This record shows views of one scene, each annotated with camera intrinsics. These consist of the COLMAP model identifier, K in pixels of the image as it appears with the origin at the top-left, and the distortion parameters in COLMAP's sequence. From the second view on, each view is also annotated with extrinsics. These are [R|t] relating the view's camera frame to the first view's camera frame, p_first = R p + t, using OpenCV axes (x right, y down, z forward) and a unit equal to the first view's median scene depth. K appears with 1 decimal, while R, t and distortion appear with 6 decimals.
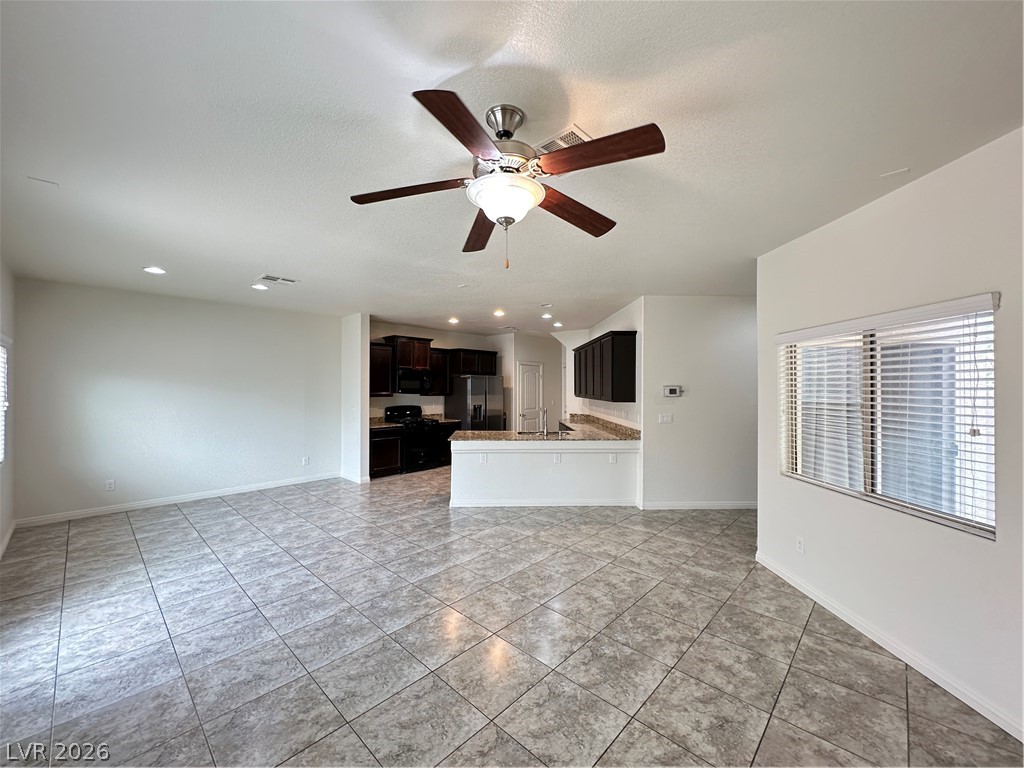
lens RADIAL K [[407.5, 0, 508.0], [0, 407.5, 385.5], [0, 0, 1]] dist [0.000436, -0.000459]
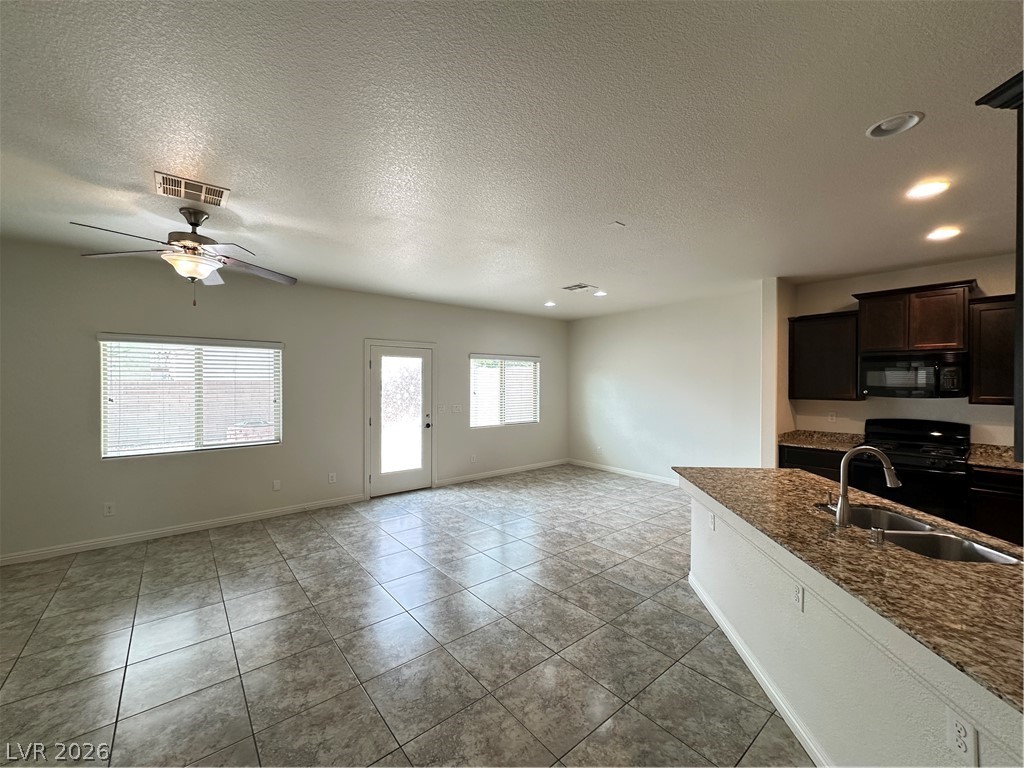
lens RADIAL K [[407.5, 0, 516.4], [0, 407.5, 385.4], [0, 0, 1]] dist [0.000436, -0.000459]
pose [[-0.109403, 0.002294, -0.993995, 0.346759], [-0.000186, 0.999997, 0.002328, 0.004749], [0.993997, 0.000440, -0.109402, 0.580186]]
